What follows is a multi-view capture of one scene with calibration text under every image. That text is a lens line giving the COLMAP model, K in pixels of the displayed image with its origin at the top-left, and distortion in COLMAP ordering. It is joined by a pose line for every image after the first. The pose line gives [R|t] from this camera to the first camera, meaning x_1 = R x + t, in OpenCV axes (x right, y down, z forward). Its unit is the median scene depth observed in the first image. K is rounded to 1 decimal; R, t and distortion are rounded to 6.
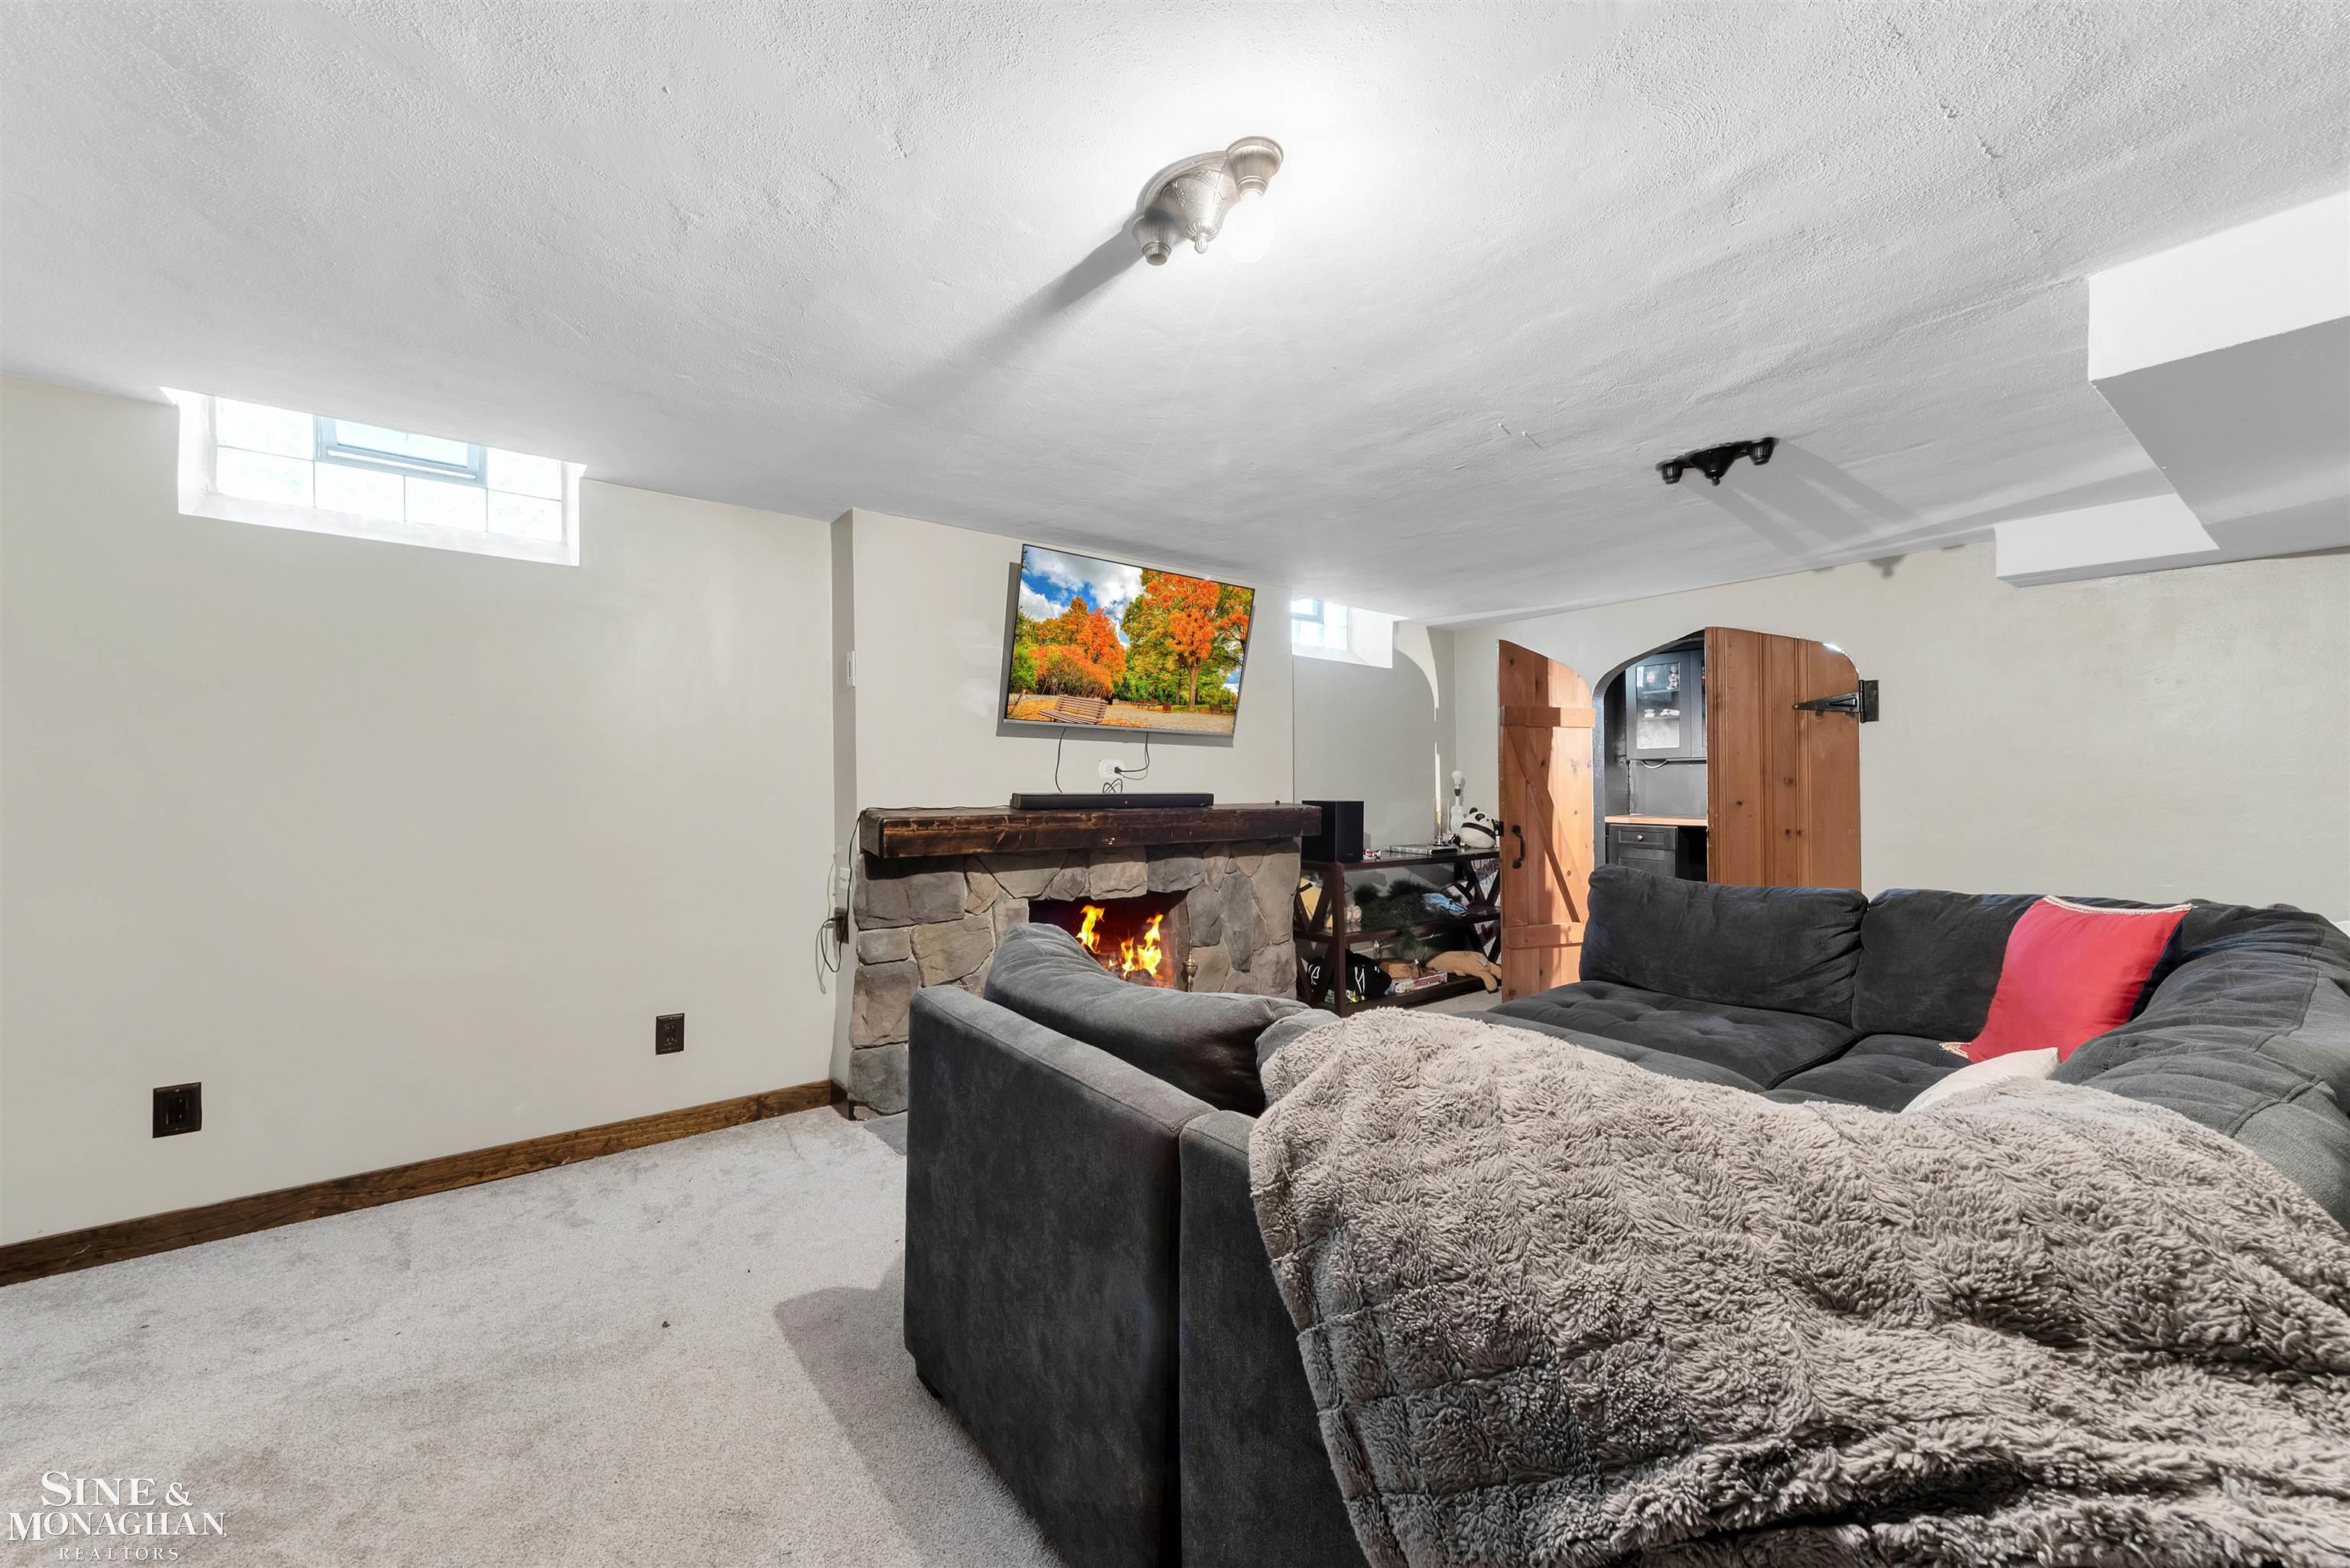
lens RADIAL K [[905.5, 0, 1177.8], [0, 905.5, 795.0], [0, 0, 1]] dist [0.000878, 0.000029]
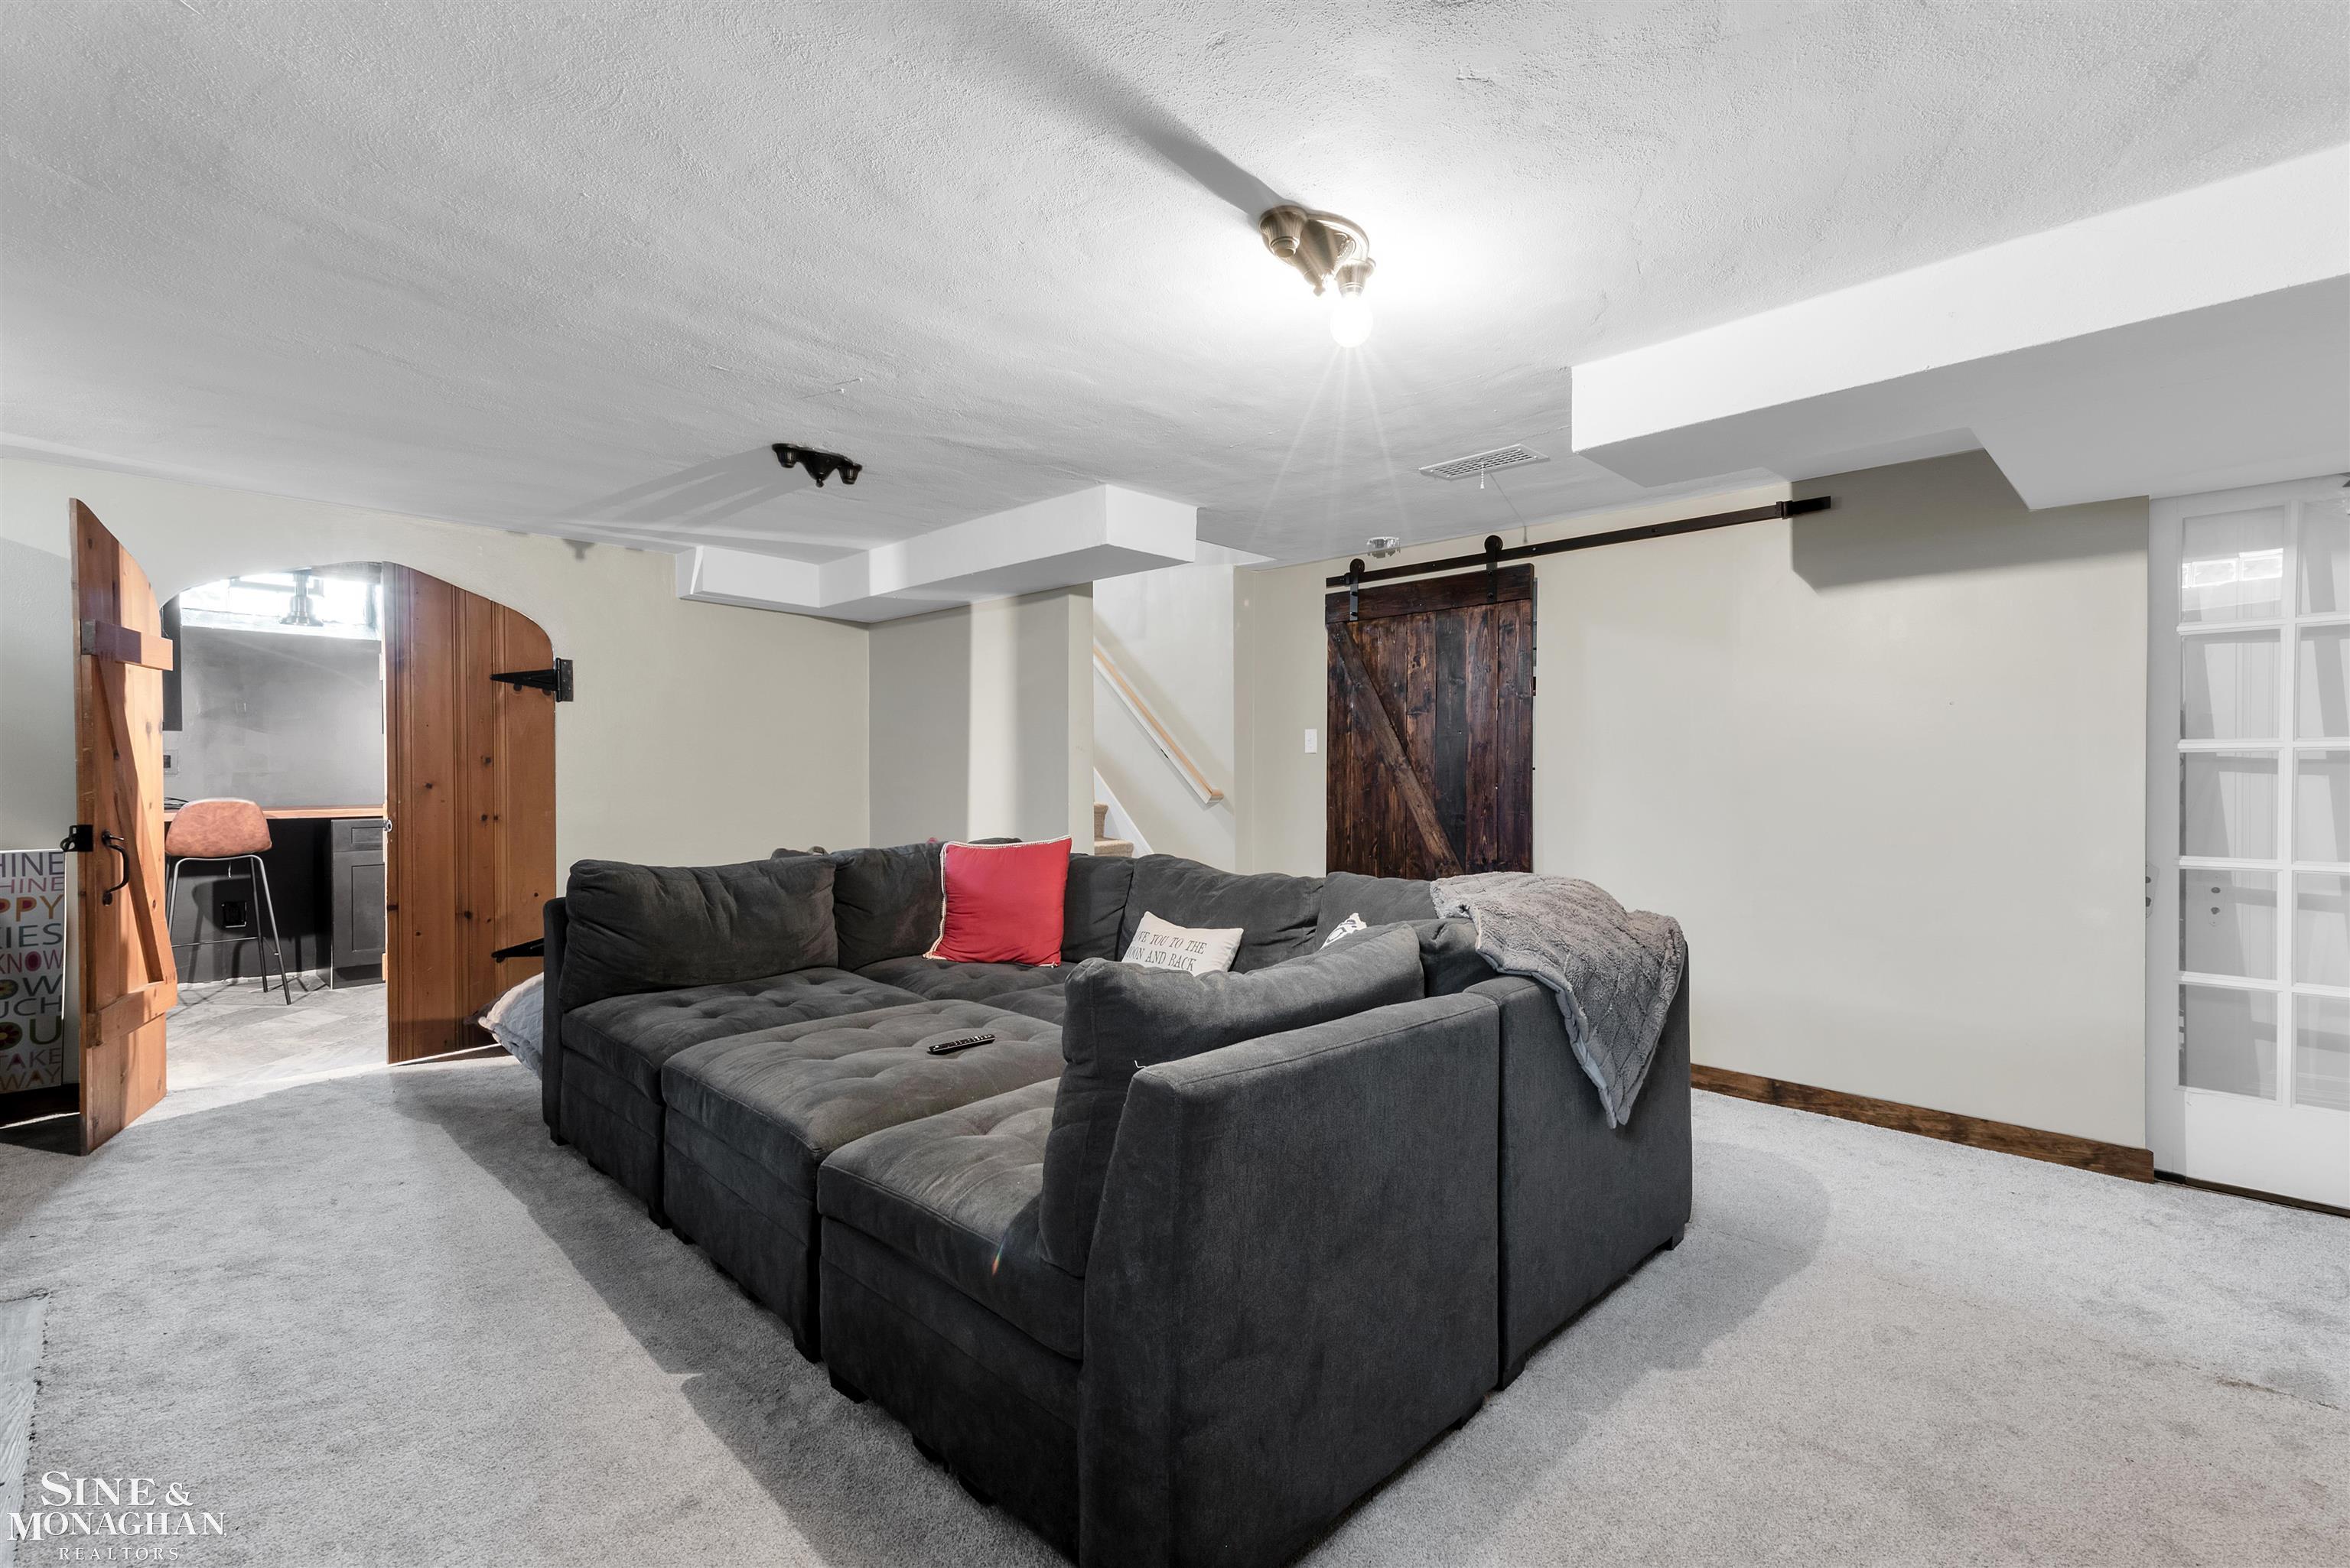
lens RADIAL K [[1049.6, 0, 1178.1], [0, 1049.6, 772.0], [0, 0, 1]] dist [0.001751, 0.000243]
pose [[-0.148518, 0.002720, 0.988906, -0.468611], [0.002097, 0.999995, -0.002435, 0.000472], [-0.988908, 0.001712, -0.148522, 0.511521]]
